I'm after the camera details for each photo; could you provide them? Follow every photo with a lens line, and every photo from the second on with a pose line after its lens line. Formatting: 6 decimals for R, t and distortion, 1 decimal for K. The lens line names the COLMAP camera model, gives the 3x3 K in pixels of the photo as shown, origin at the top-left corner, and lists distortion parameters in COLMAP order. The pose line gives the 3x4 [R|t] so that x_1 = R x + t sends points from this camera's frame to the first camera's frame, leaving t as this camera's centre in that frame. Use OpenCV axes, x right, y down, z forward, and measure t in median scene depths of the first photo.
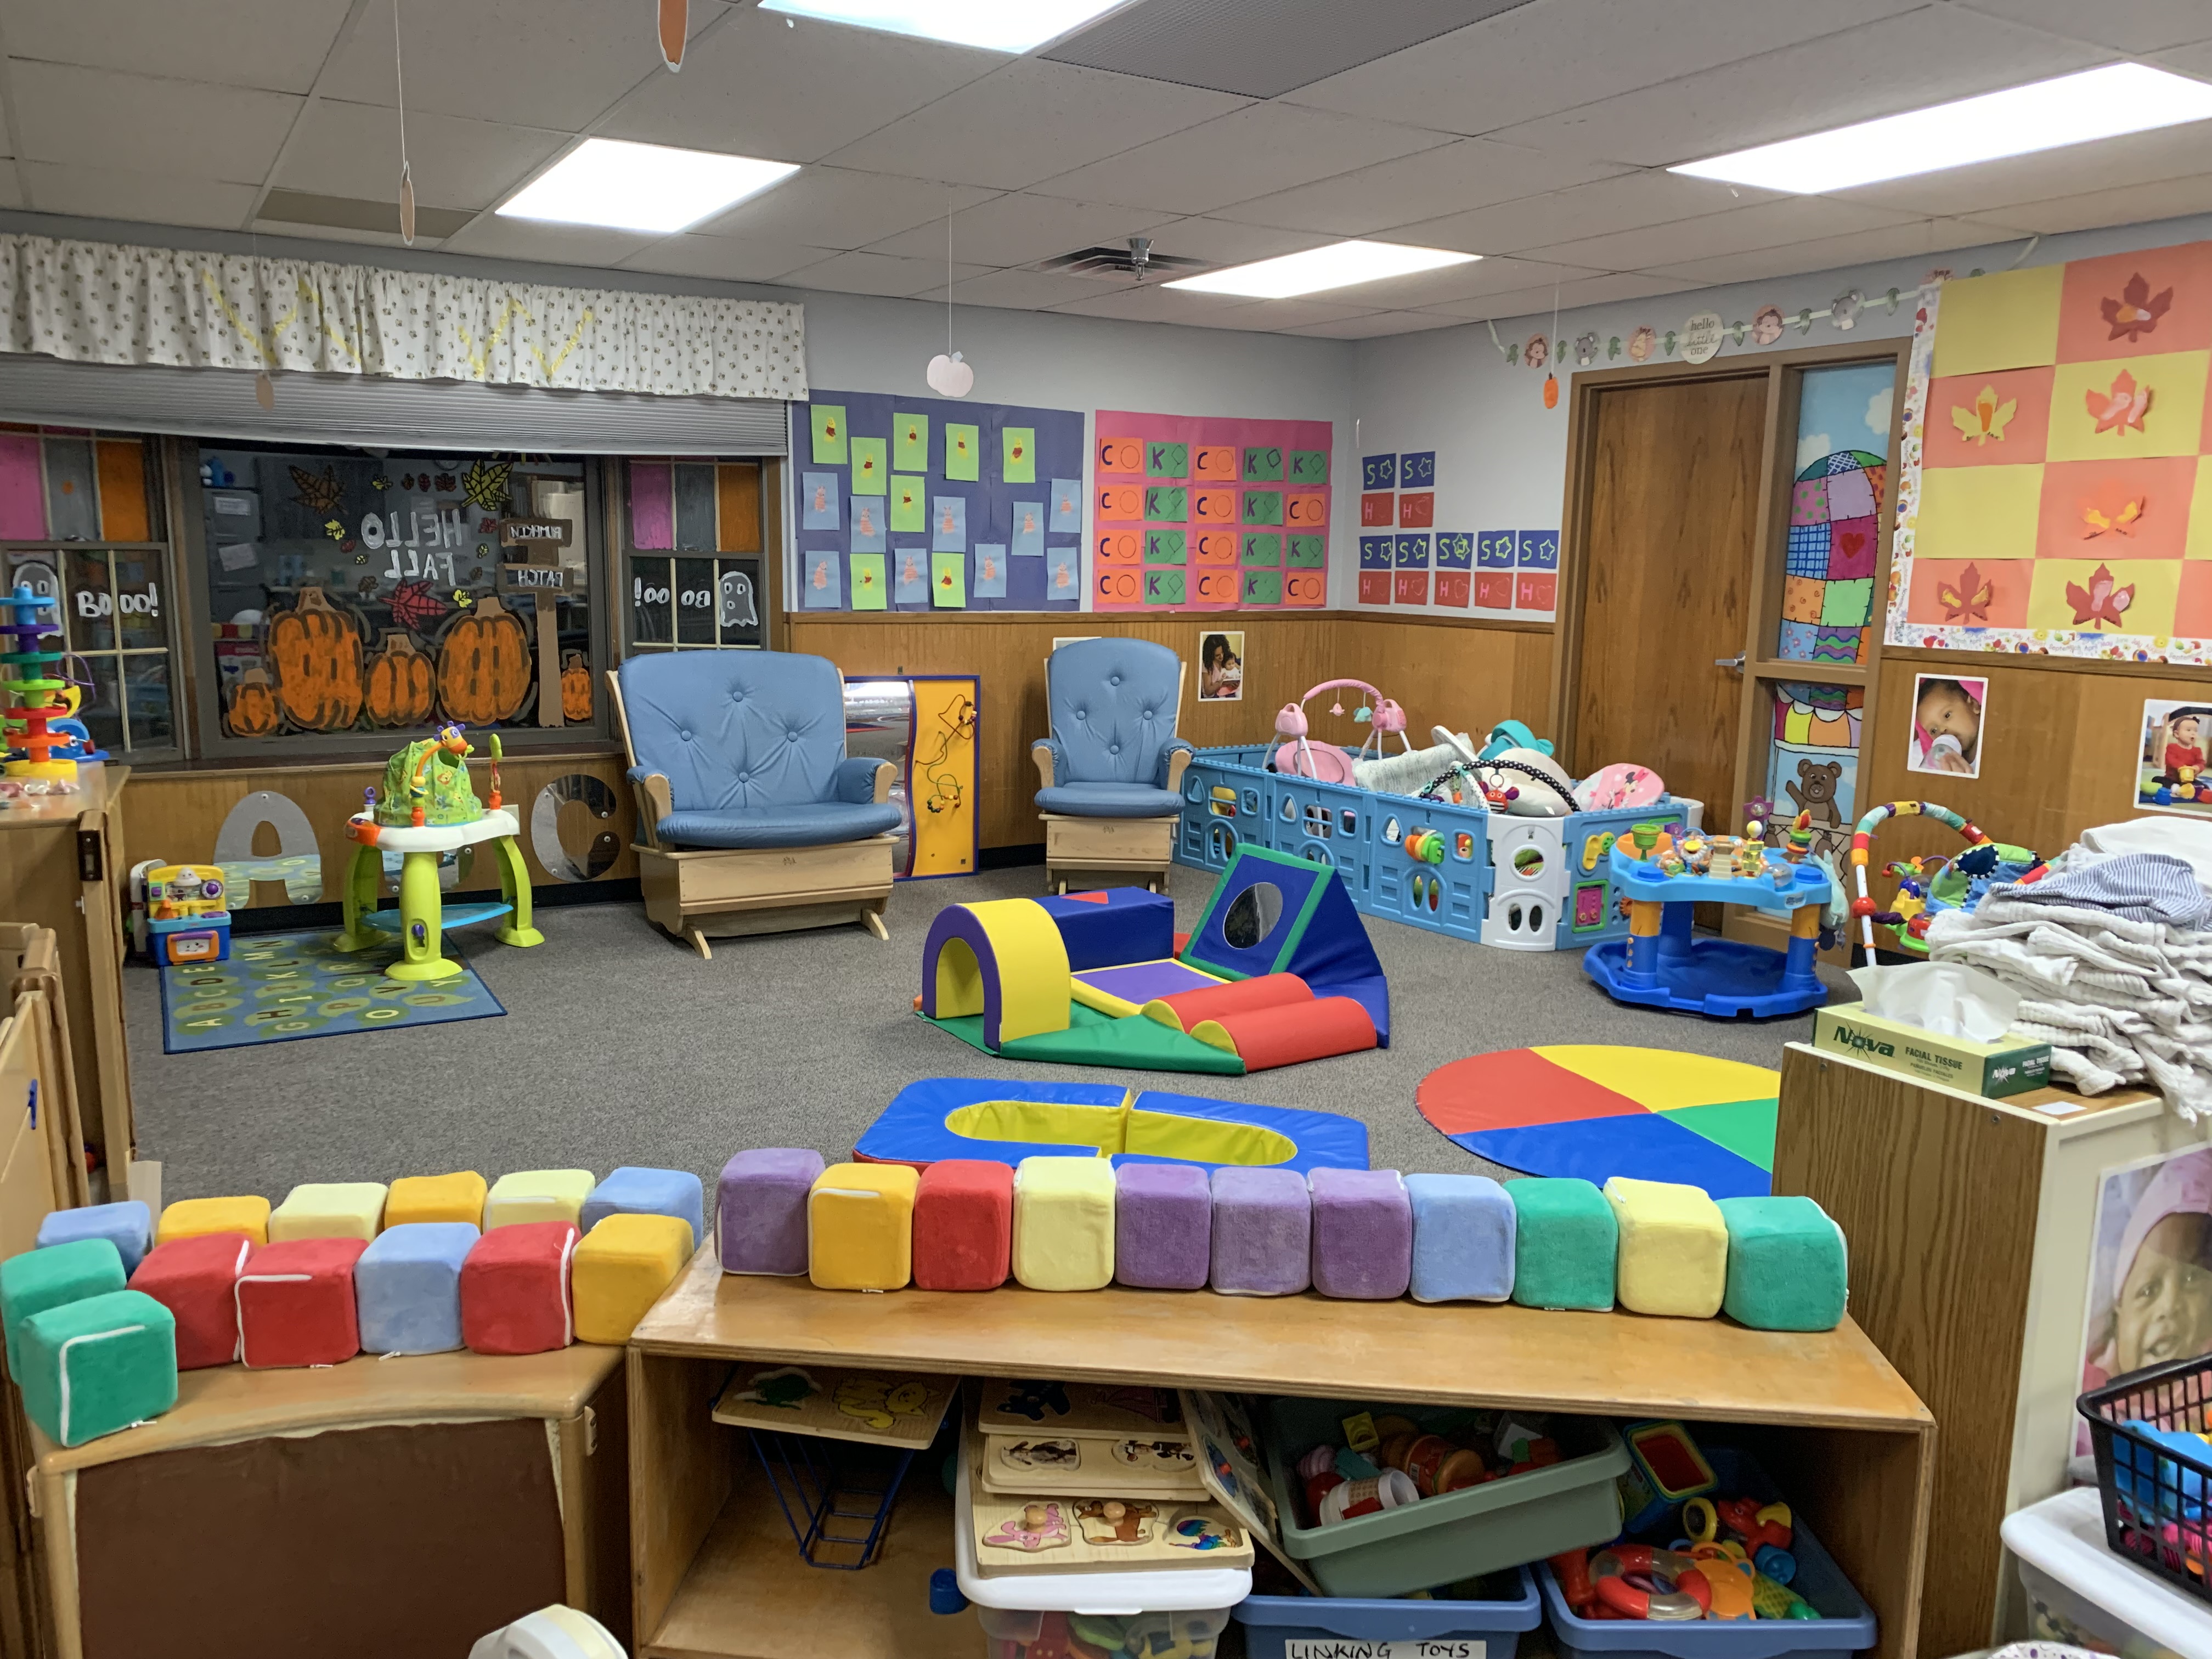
lens RADIAL K [[1671.6, 0, 1106.0], [0, 1671.6, 829.5], [0, 0, 1]] dist [0.024997, -0.025007]
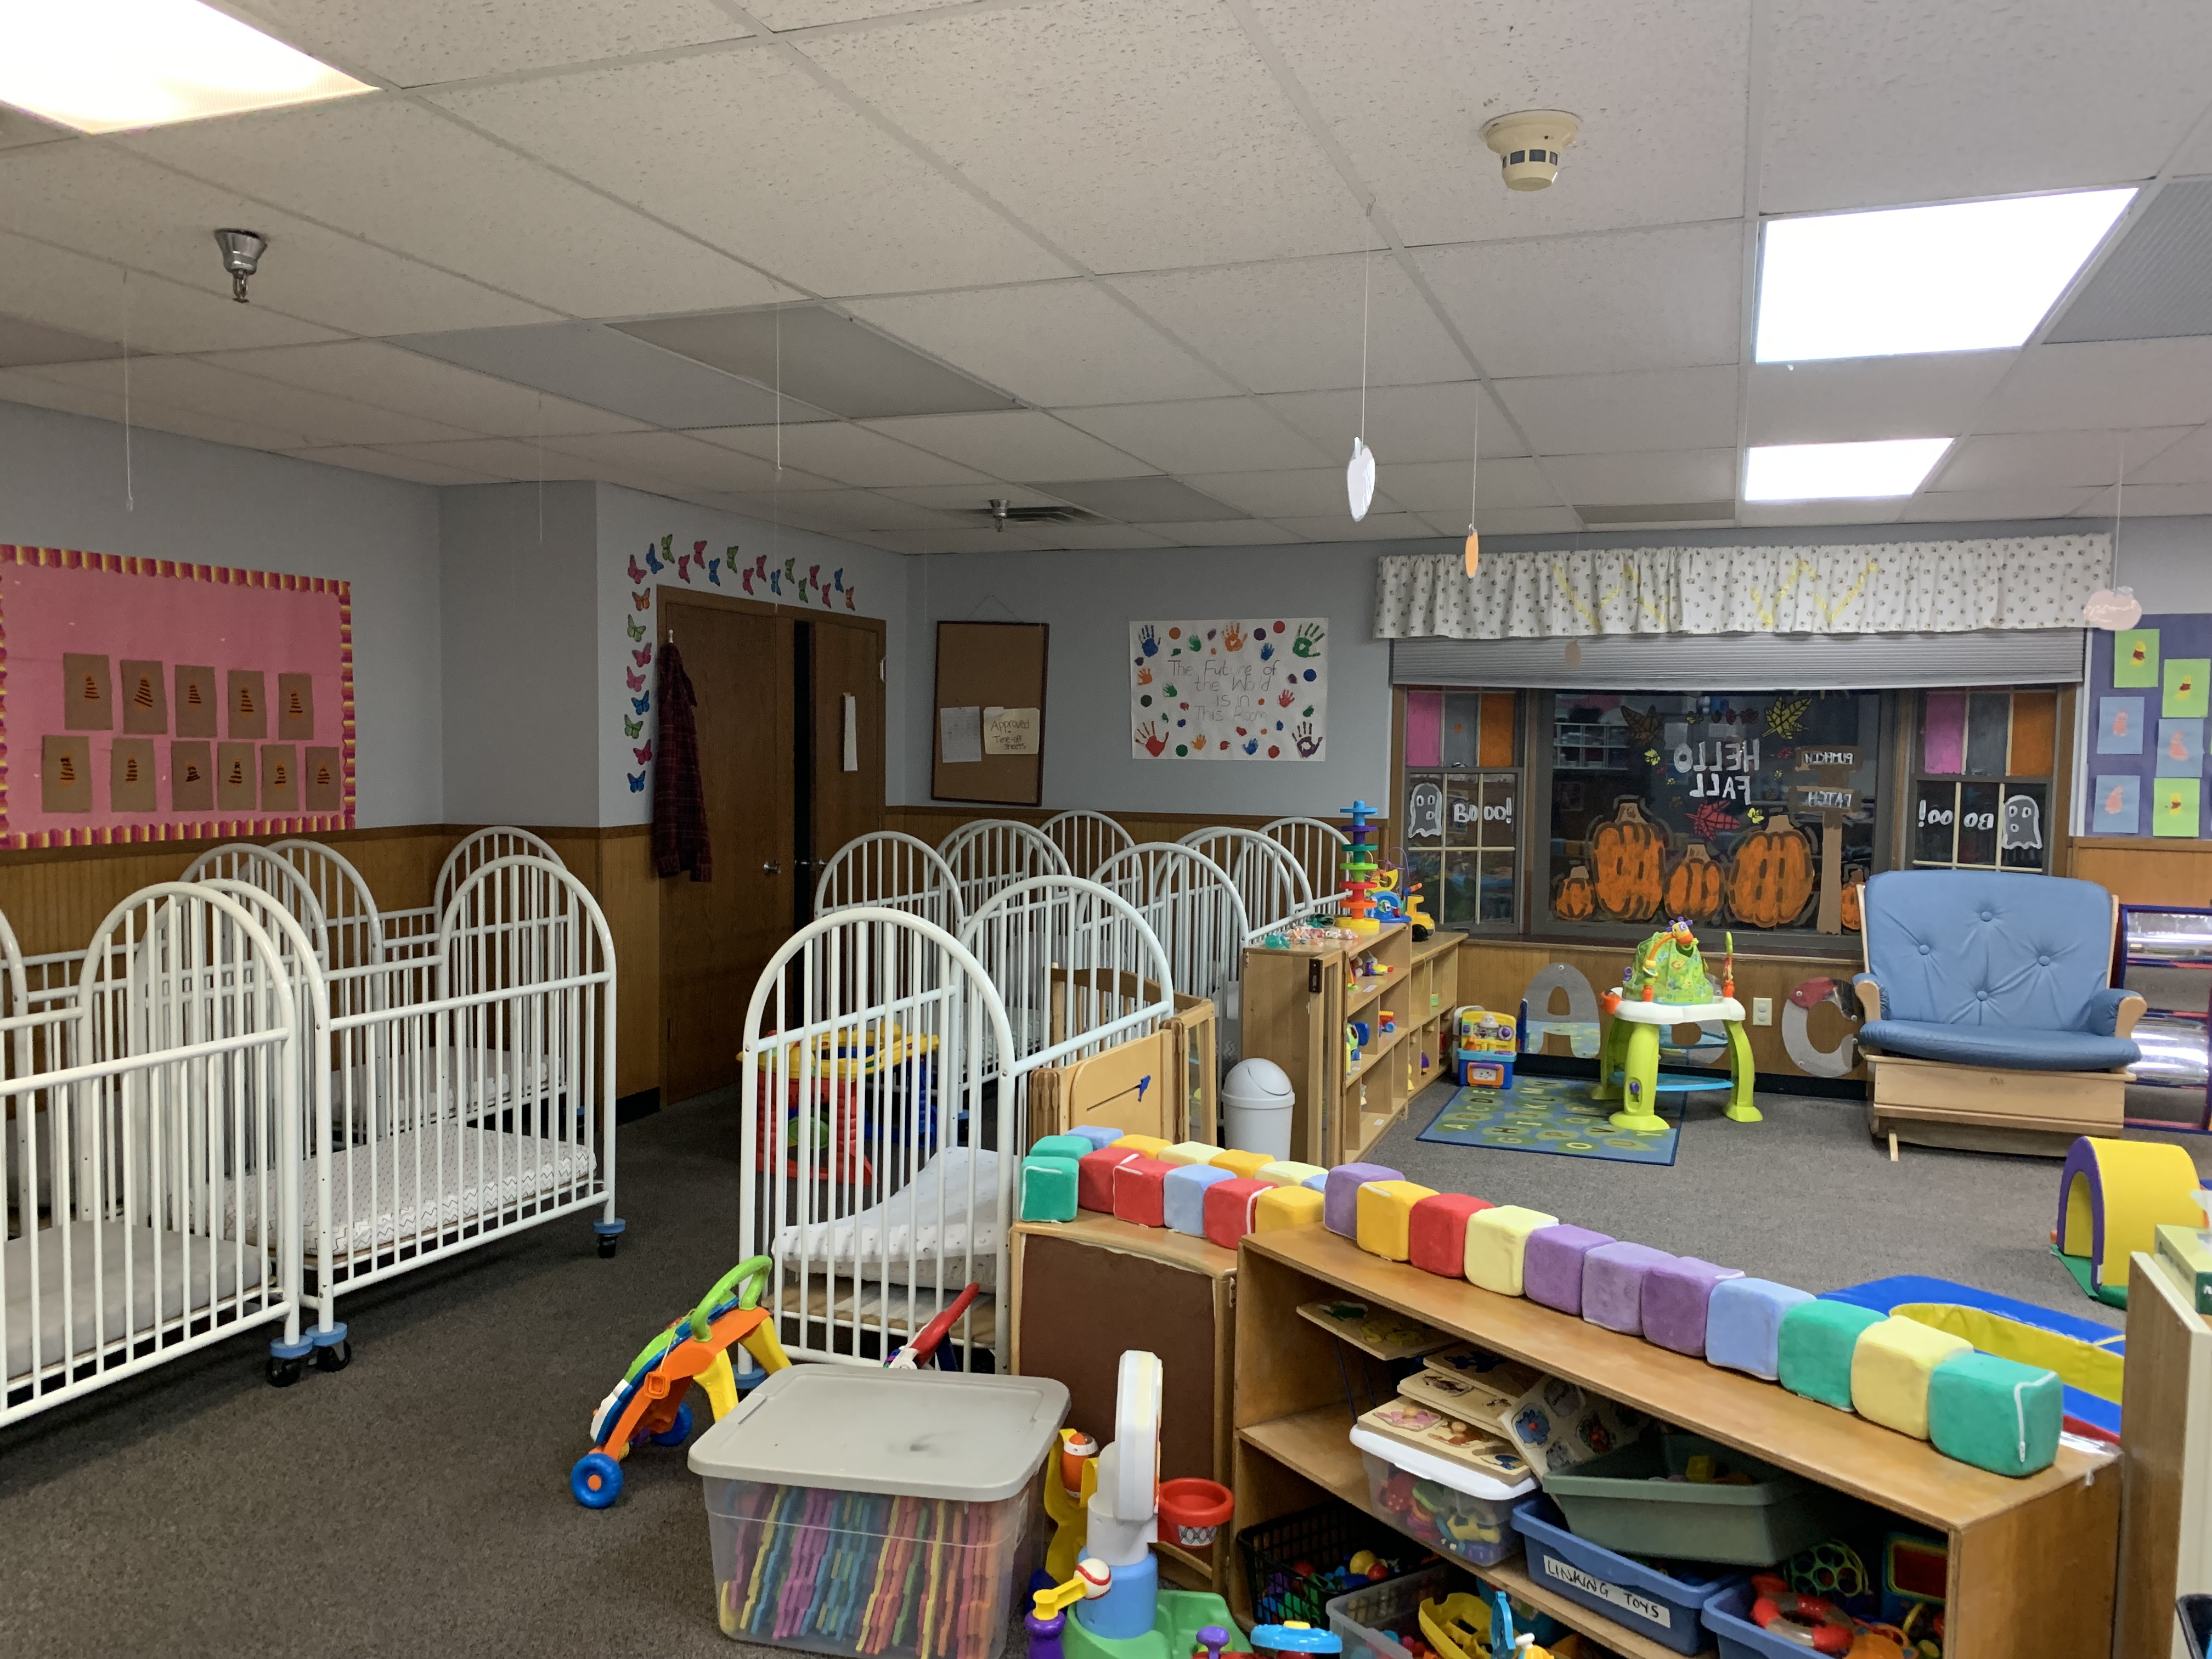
lens RADIAL K [[1690.8, 0, 1106.0], [0, 1690.8, 829.5], [0, 0, 1]] dist [-0.012220, -0.006167]
pose [[0.634416, 0.032517, -0.772308, 0.251637], [-0.129491, 0.989467, -0.064711, 0.004105], [0.762069, 0.141060, 0.631944, -0.071277]]
